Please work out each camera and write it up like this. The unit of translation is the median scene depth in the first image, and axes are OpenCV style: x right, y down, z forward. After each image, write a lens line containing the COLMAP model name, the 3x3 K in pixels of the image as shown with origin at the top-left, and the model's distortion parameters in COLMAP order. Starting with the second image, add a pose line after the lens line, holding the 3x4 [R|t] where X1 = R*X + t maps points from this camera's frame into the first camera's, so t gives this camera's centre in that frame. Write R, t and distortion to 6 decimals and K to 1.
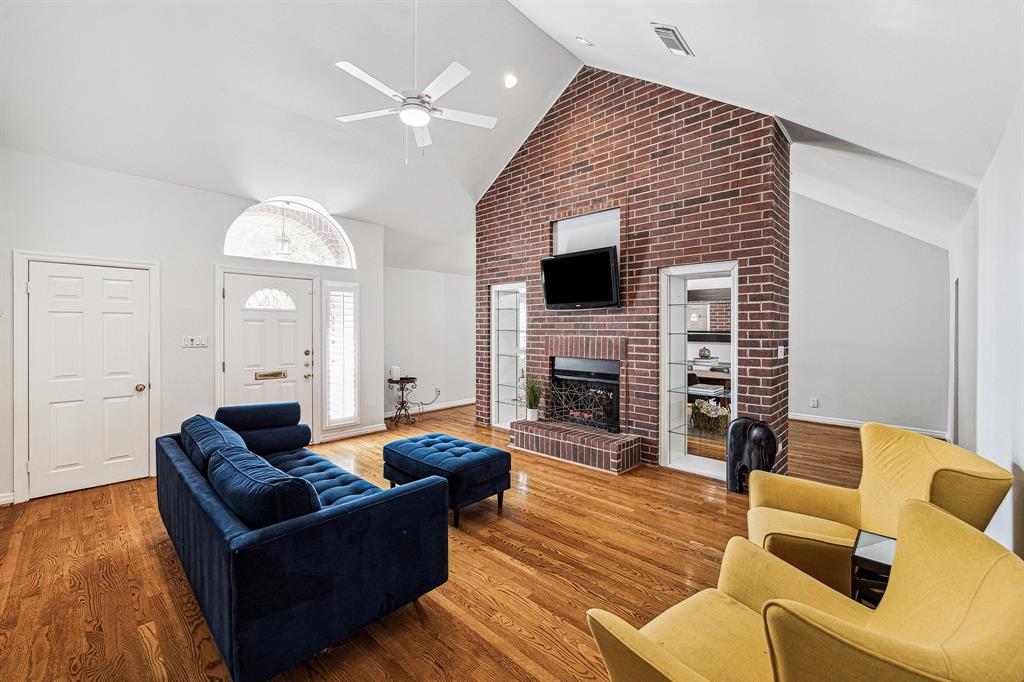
lens RADIAL K [[432.7, 0, 505.9], [0, 432.7, 330.8], [0, 0, 1]] dist [0.001499, 0.000980]
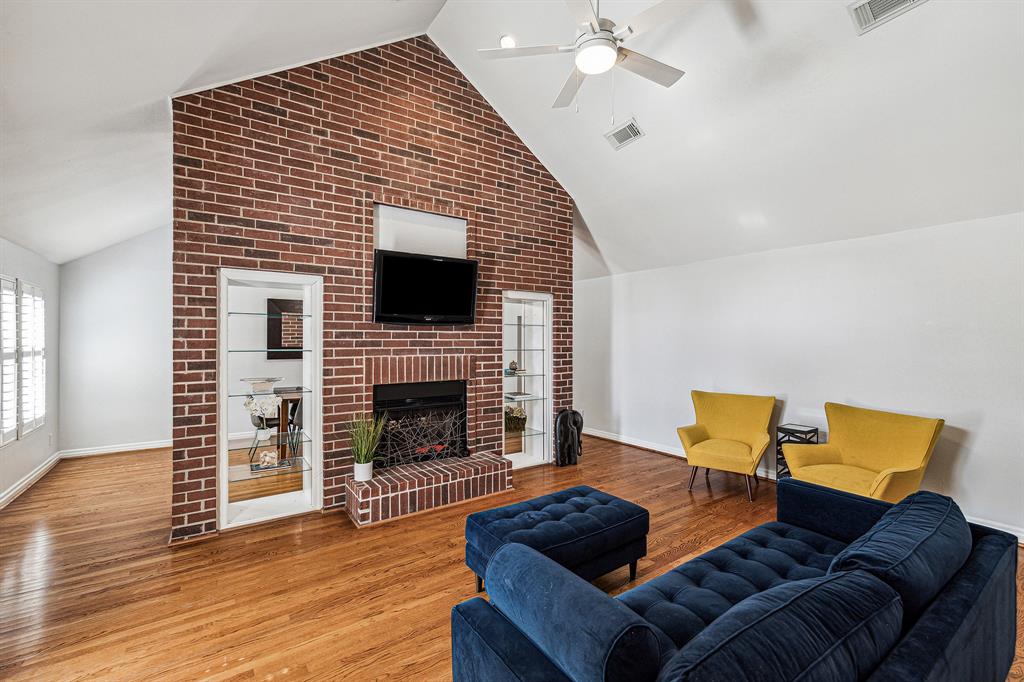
lens RADIAL K [[432.7, 0, 509.9], [0, 432.7, 343.6], [0, 0, 1]] dist [0.001499, 0.000980]
pose [[0.178086, -0.005893, 0.983997, -0.676596], [0.008667, 0.999953, 0.004420, -0.014421], [-0.983977, 0.007741, 0.178129, 0.751687]]
